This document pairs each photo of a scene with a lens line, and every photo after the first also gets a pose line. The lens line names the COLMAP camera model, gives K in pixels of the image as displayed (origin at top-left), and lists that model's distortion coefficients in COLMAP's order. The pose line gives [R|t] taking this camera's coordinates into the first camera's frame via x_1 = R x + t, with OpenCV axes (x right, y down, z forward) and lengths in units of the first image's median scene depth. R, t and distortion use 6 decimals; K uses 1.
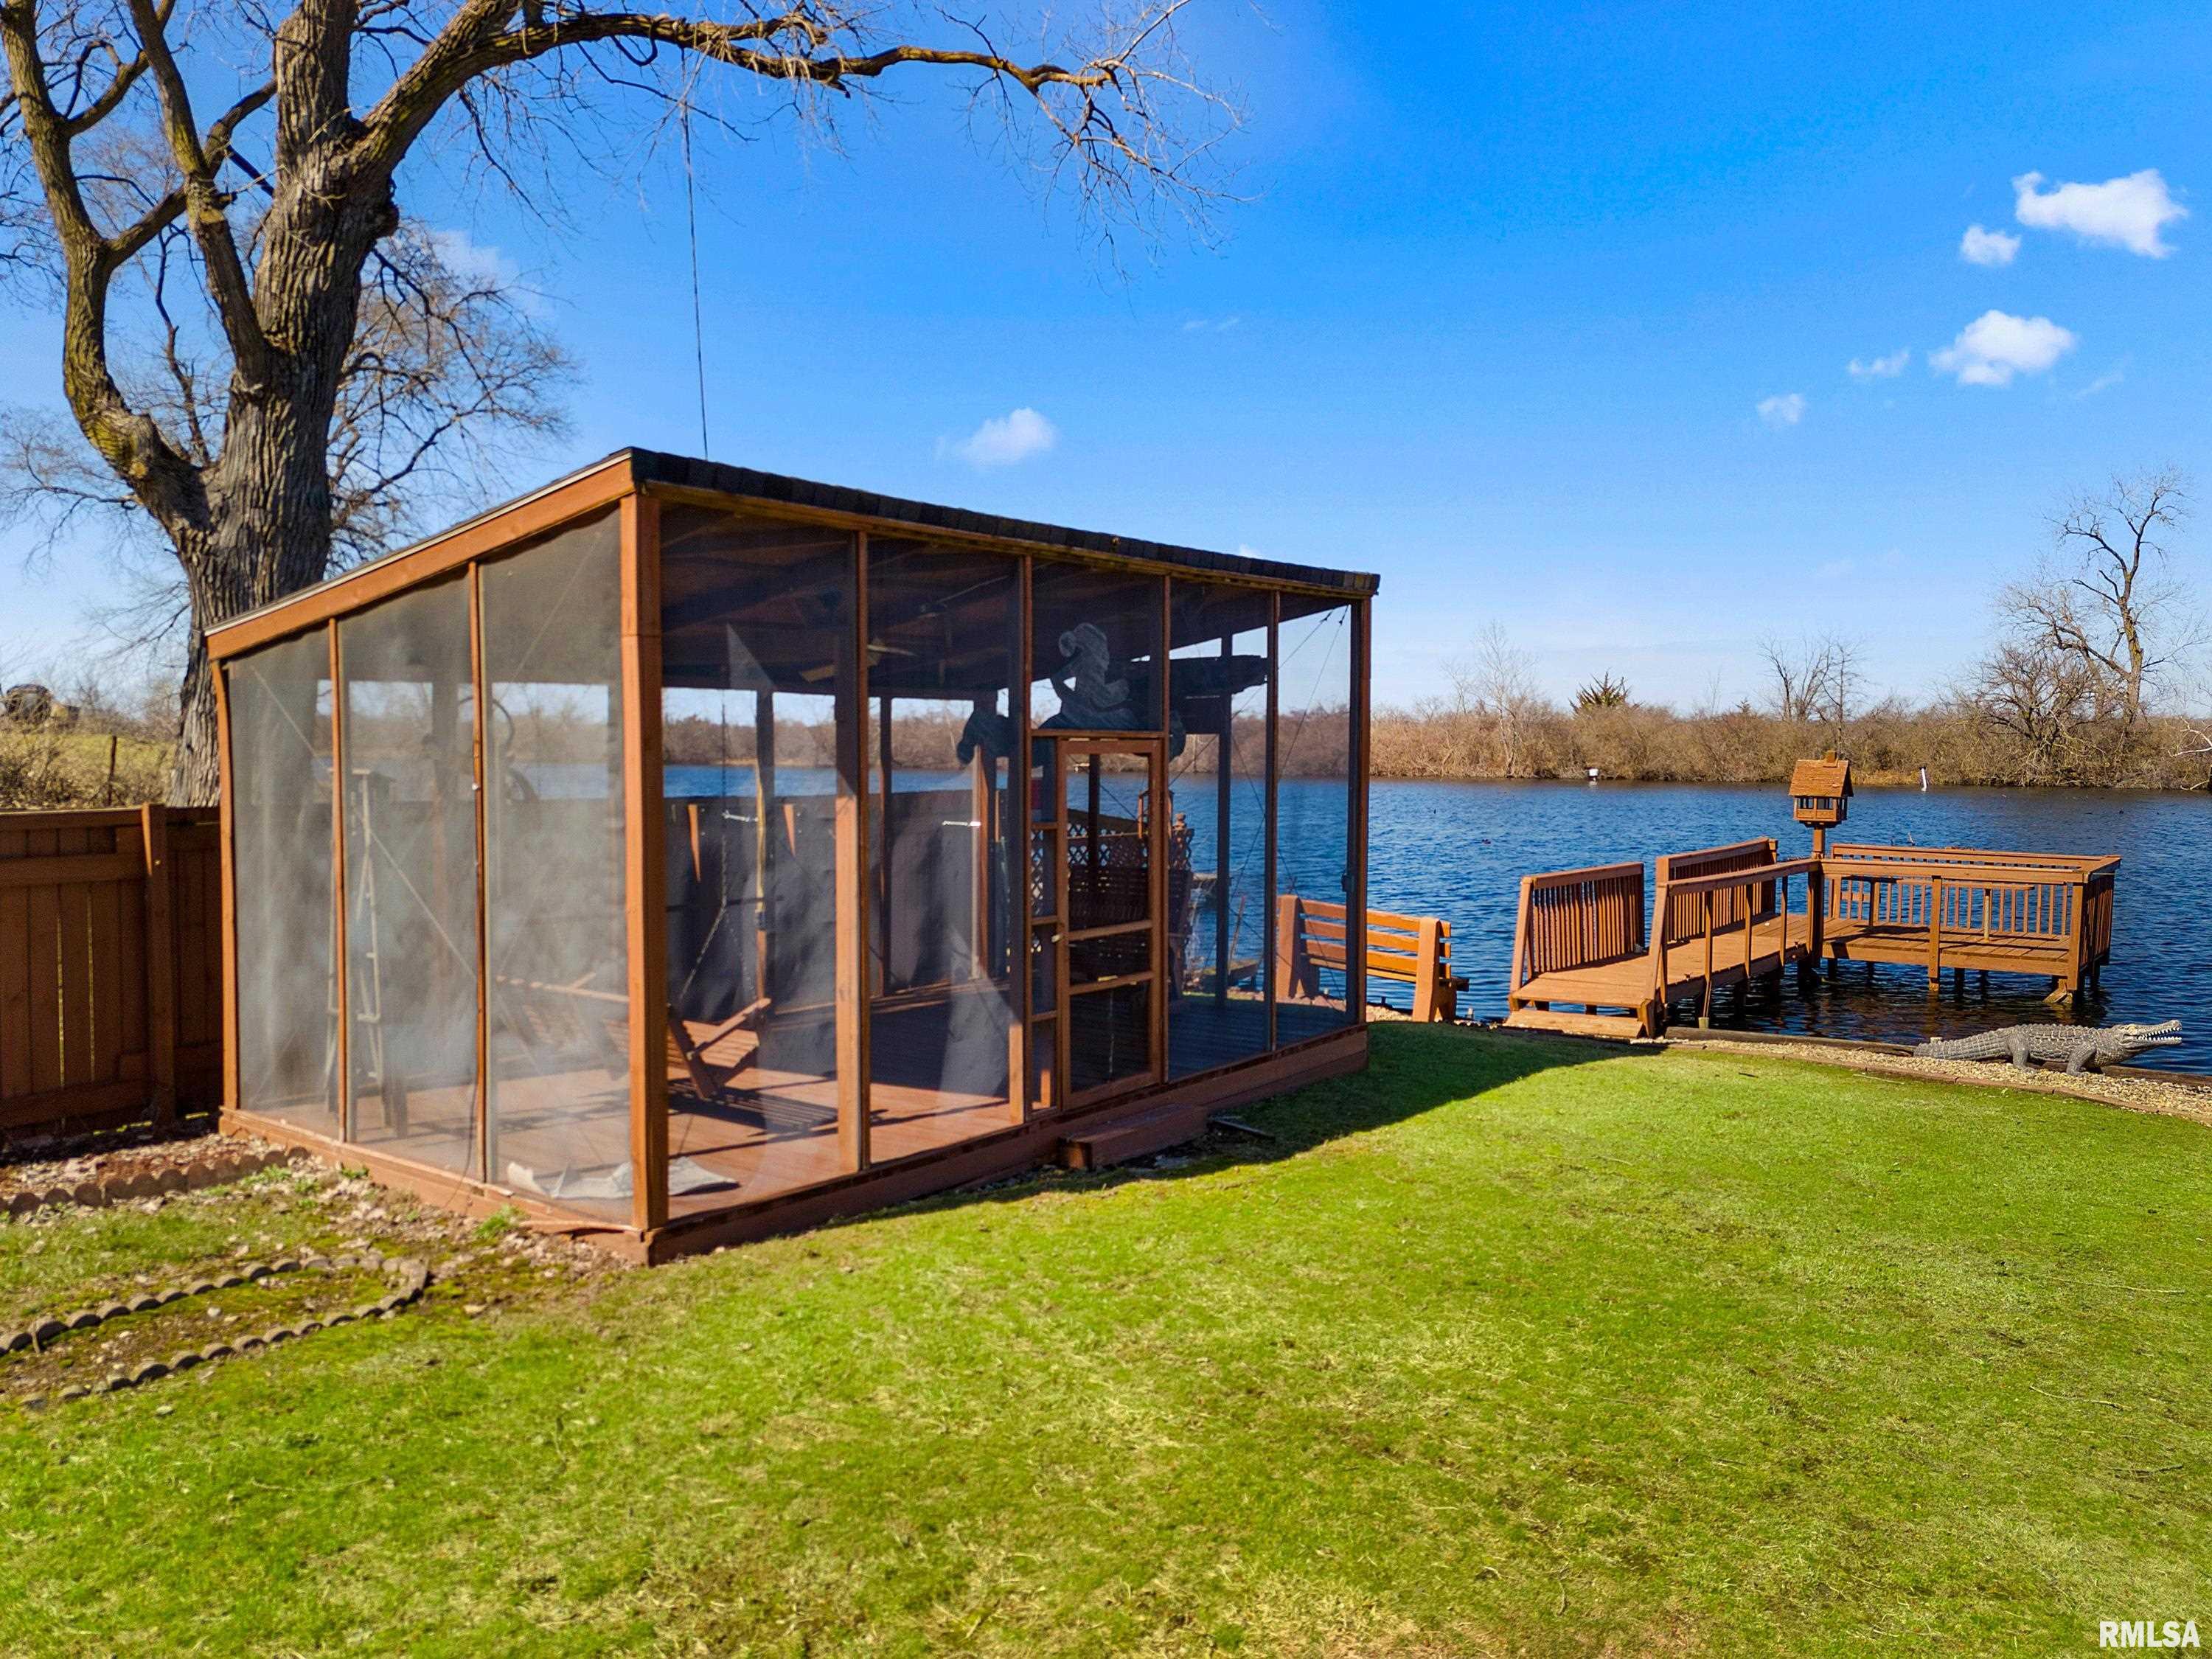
lens RADIAL K [[1611.7, 0, 1101.4], [0, 1611.7, 822.5], [0, 0, 1]] dist [0.081941, -0.079741]
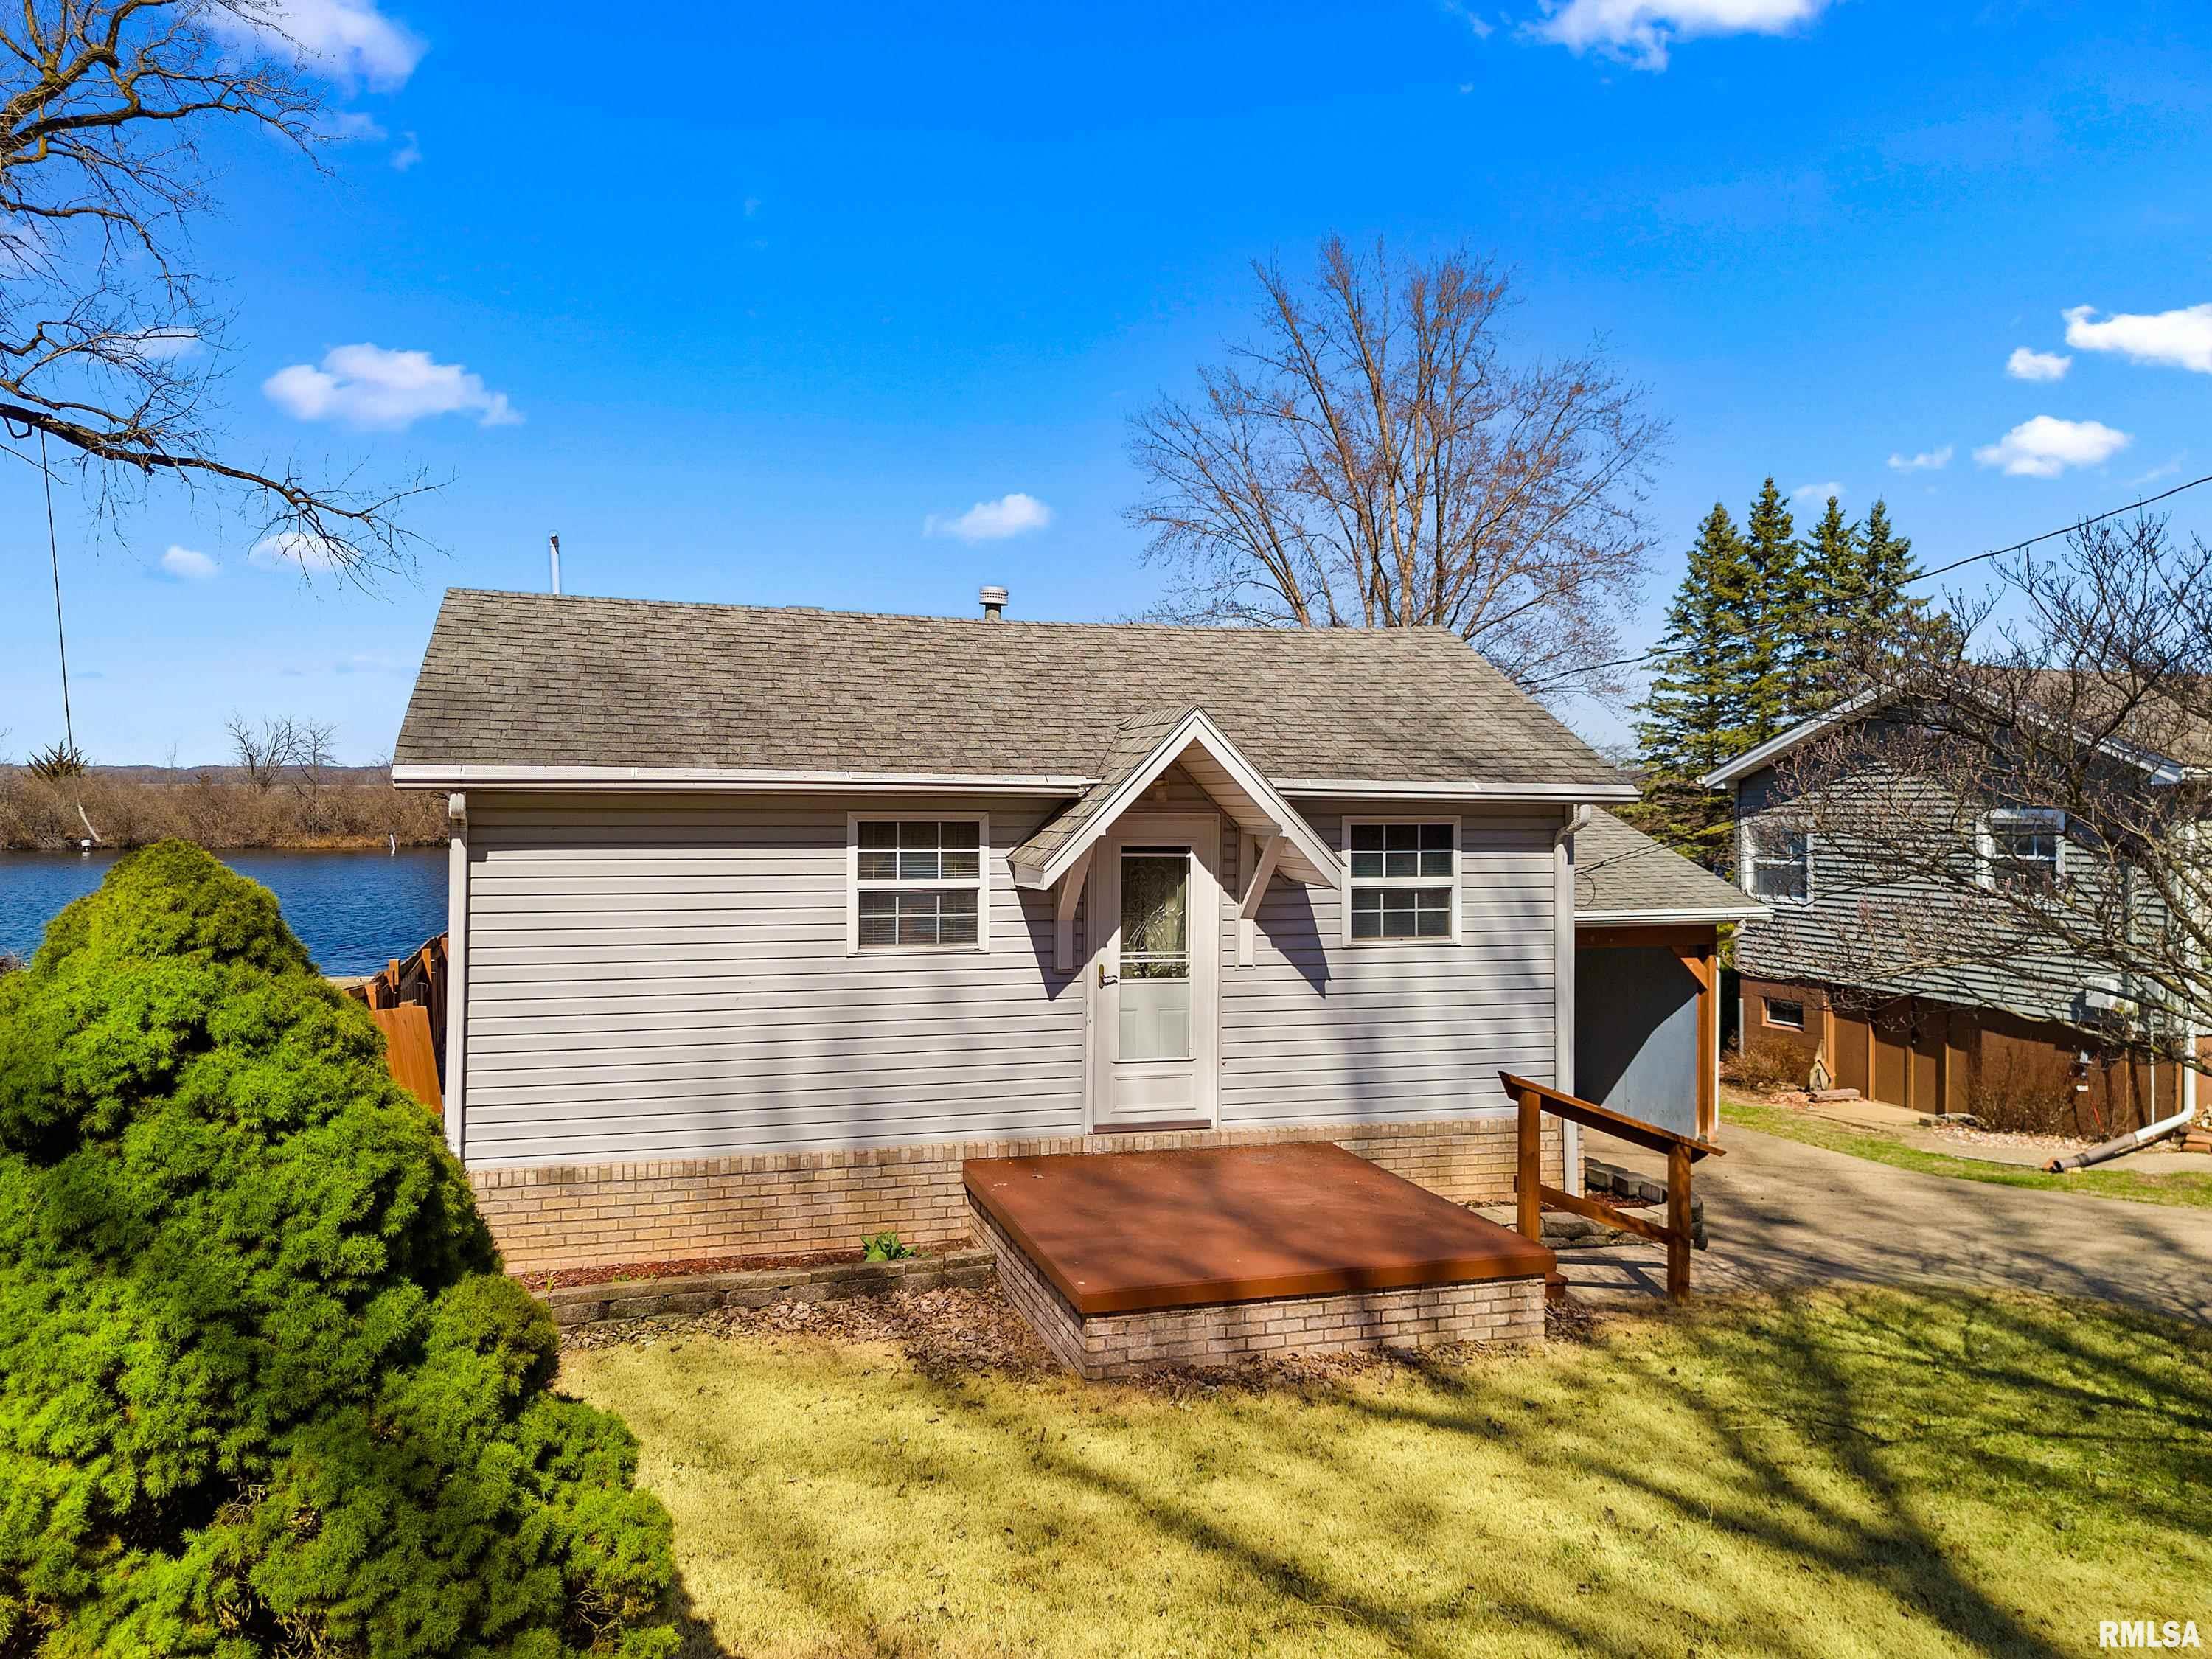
lens RADIAL K [[1621.0, 0, 1096.9], [0, 1621.0, 821.8], [0, 0, 1]] dist [0.065203, -0.051145]
pose [[0.566245, -0.016028, 0.824081, -0.227587], [0.039609, 0.999185, -0.007783, -0.011313], [-0.823285, 0.037048, 0.566419, -0.160872]]
